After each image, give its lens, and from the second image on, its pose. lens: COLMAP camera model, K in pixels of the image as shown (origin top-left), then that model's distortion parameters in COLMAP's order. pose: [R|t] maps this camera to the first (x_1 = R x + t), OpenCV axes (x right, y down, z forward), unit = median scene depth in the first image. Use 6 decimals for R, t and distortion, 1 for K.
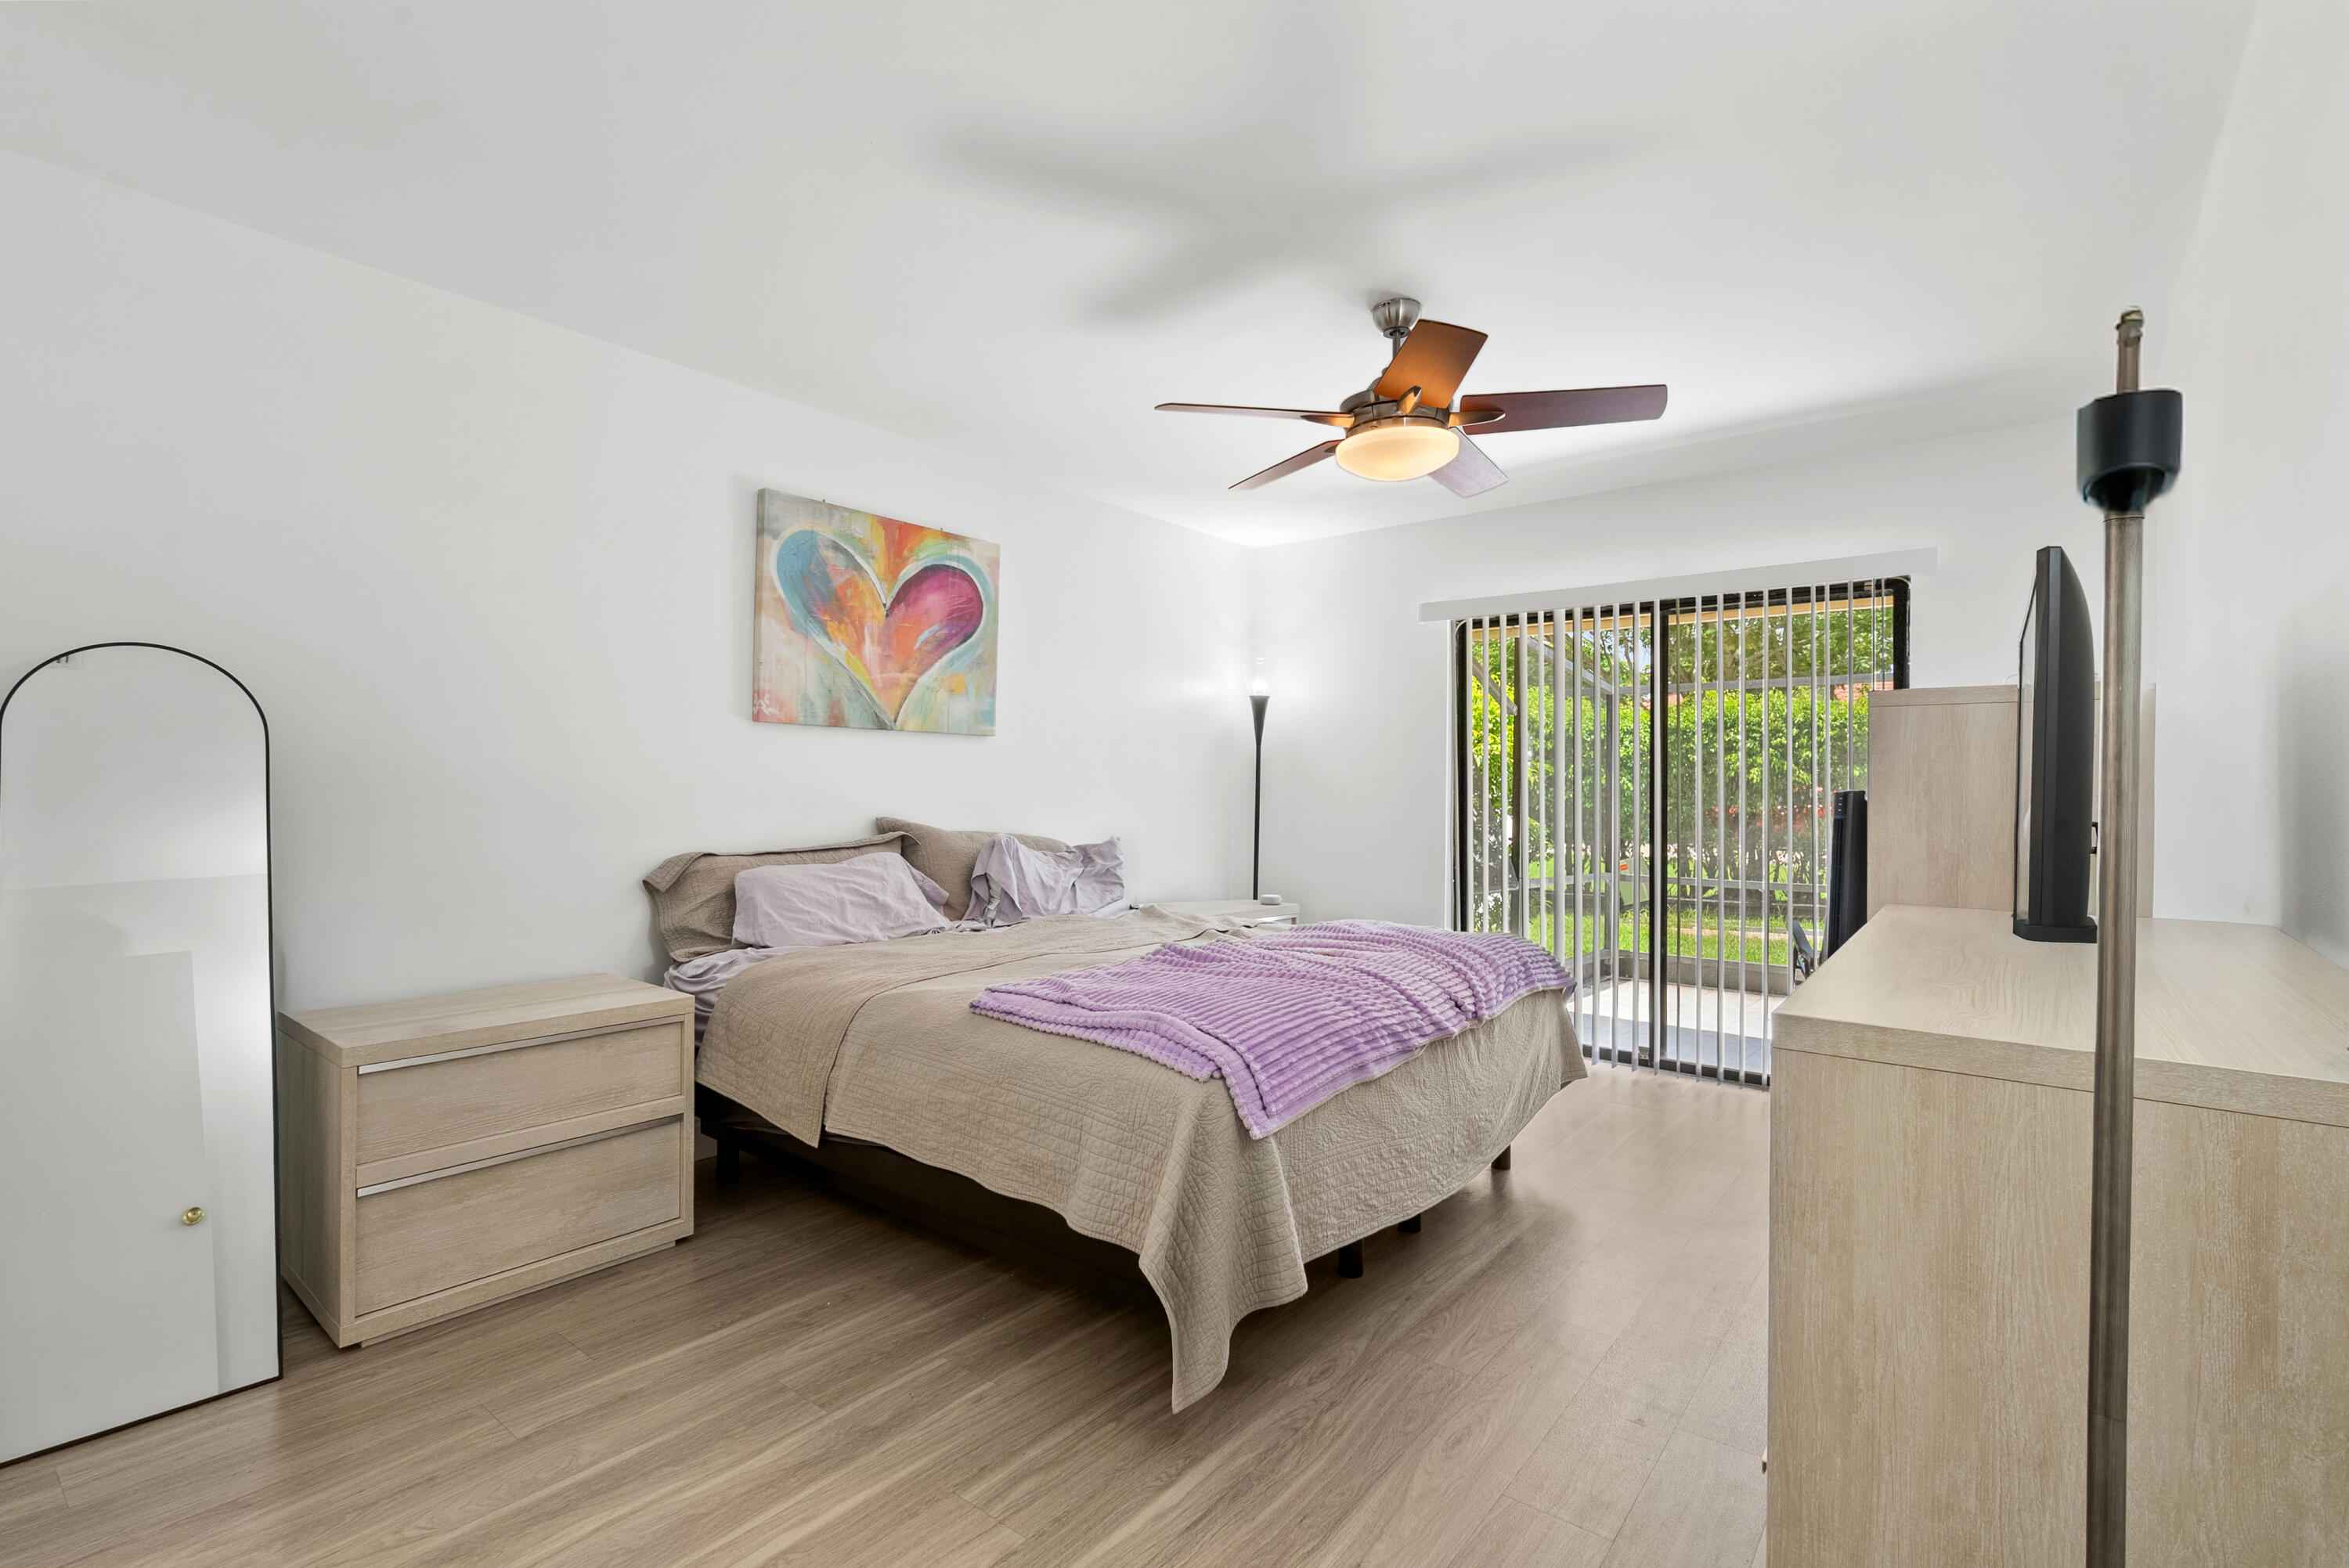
lens RADIAL K [[1070.0, 0, 1163.4], [0, 1070.0, 787.4], [0, 0, 1]] dist [-0.006812, 0.002927]
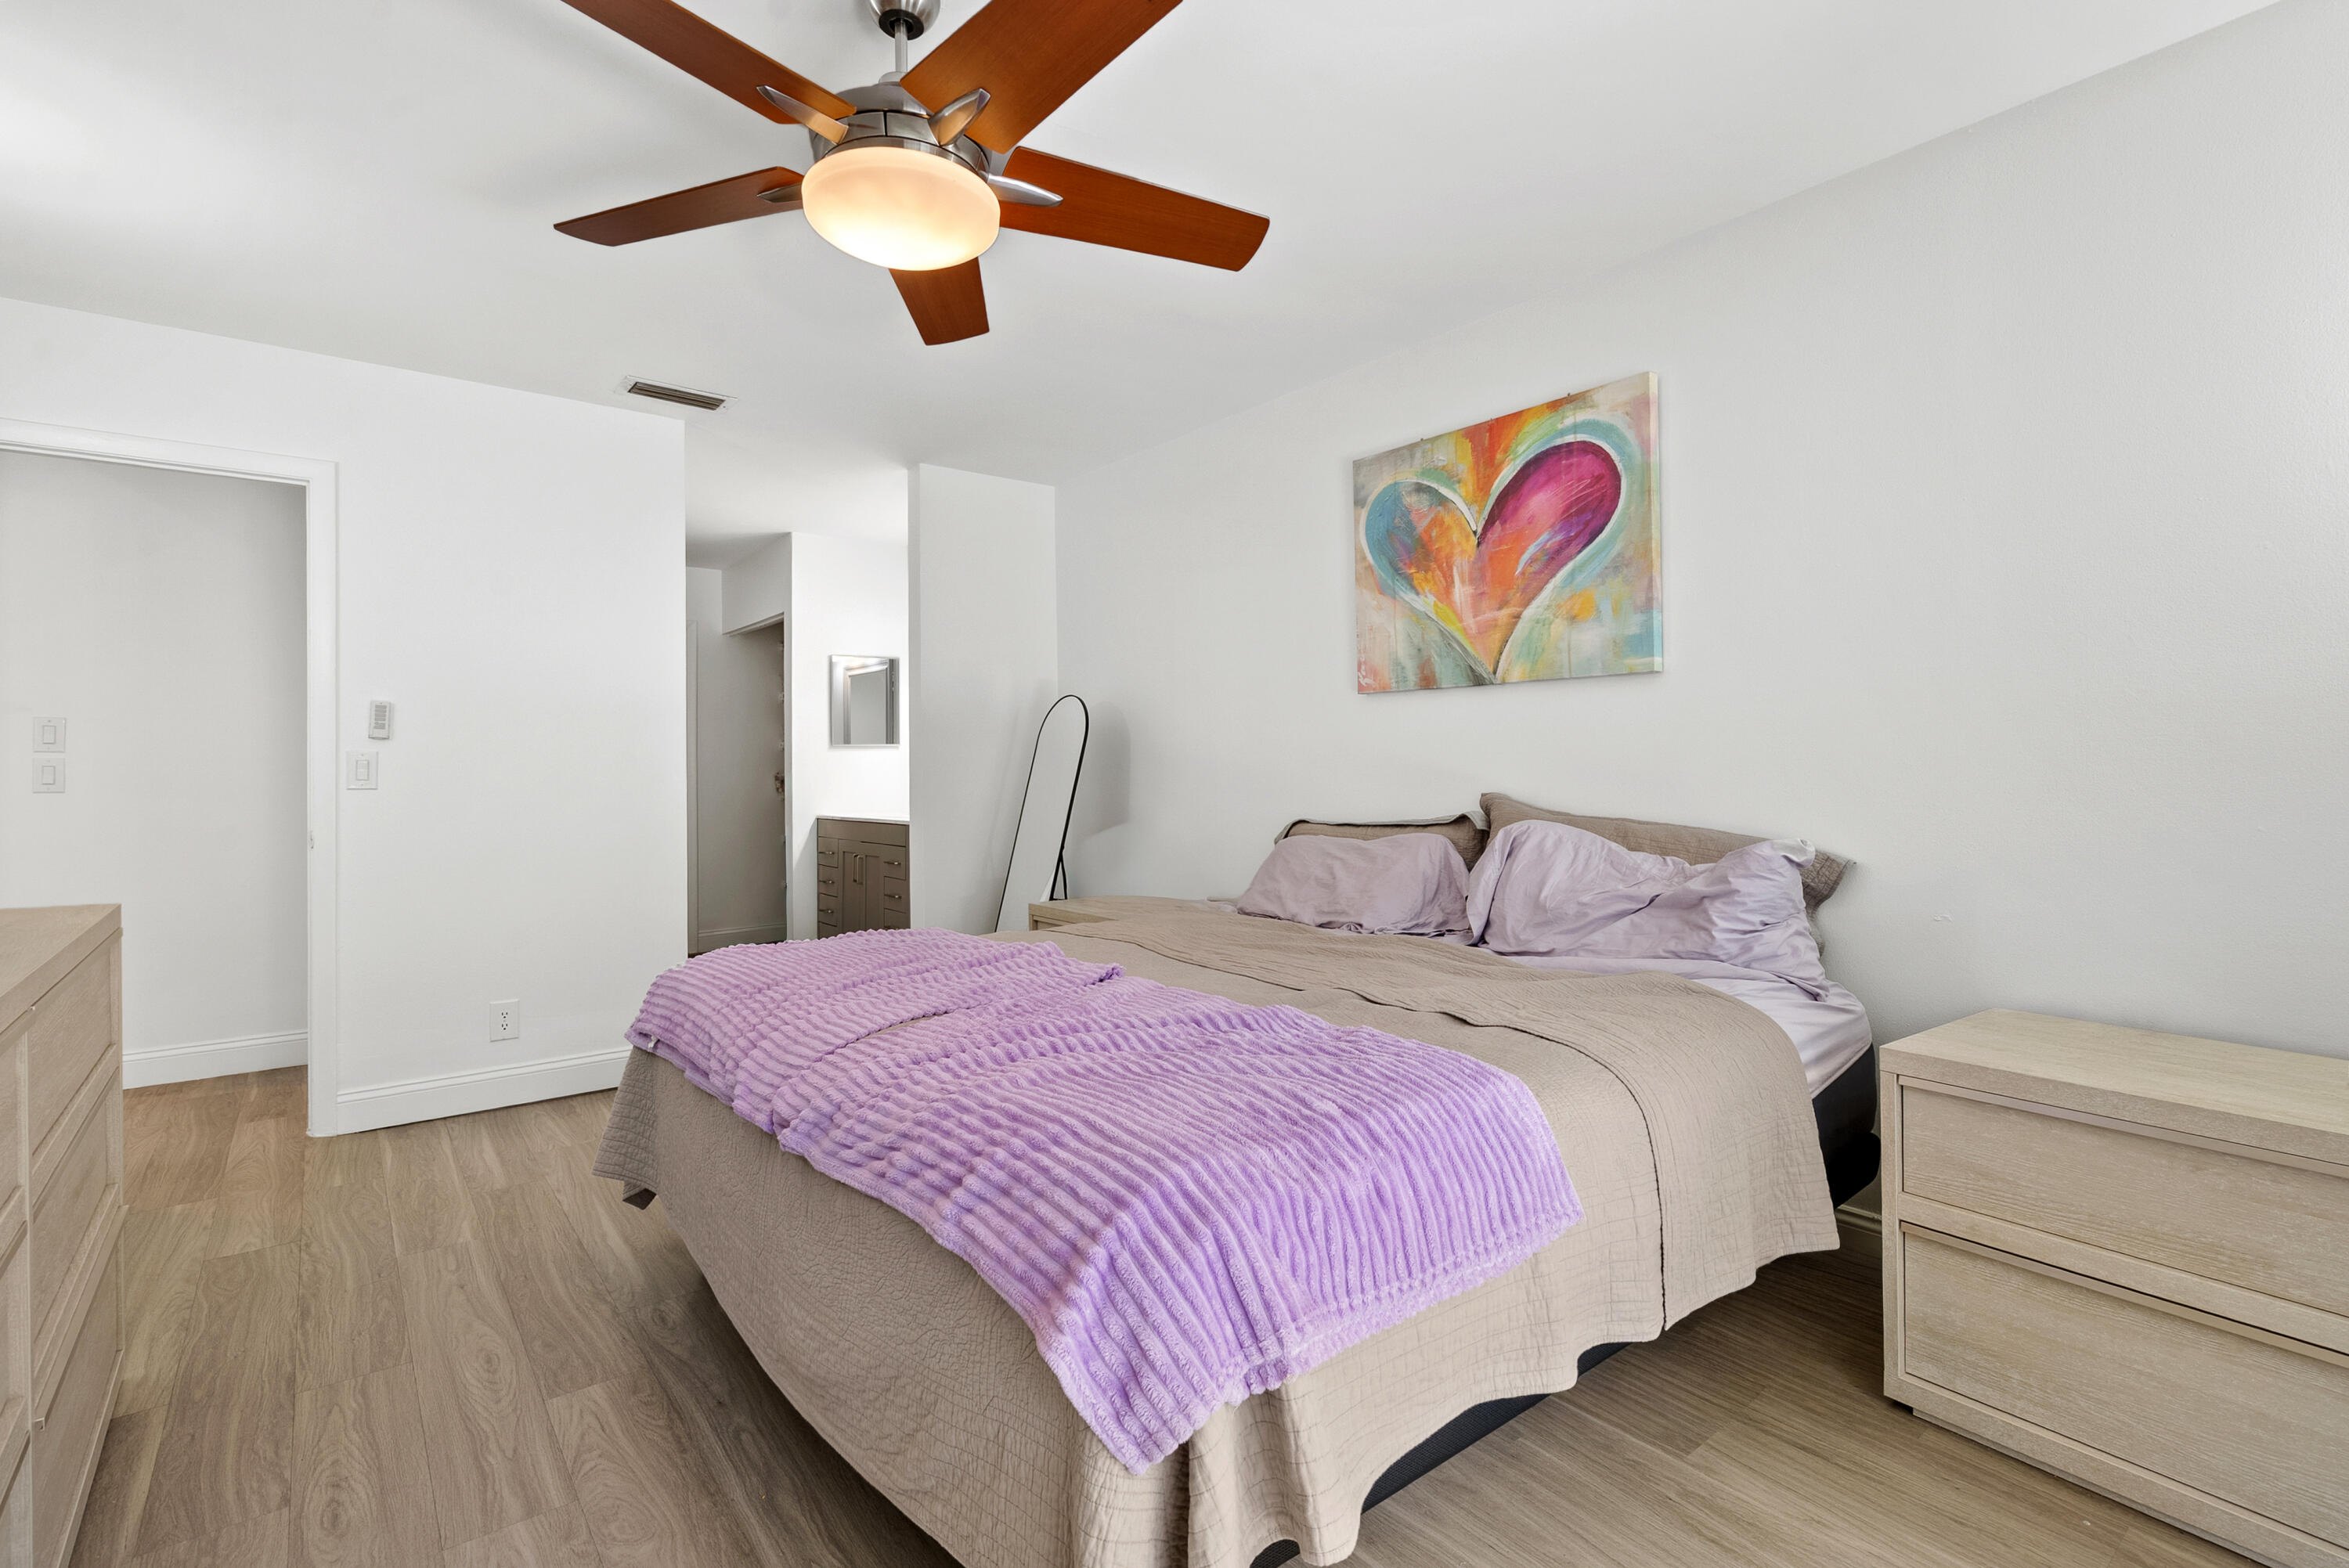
lens RADIAL K [[1070.0, 0, 1185.7], [0, 1070.0, 790.2], [0, 0, 1]] dist [-0.006812, 0.002927]
pose [[-0.196405, 0.002027, -0.980521, 0.580182], [-0.001509, 0.999996, 0.002369, 0.024506], [0.980522, 0.001945, -0.196401, 0.937999]]
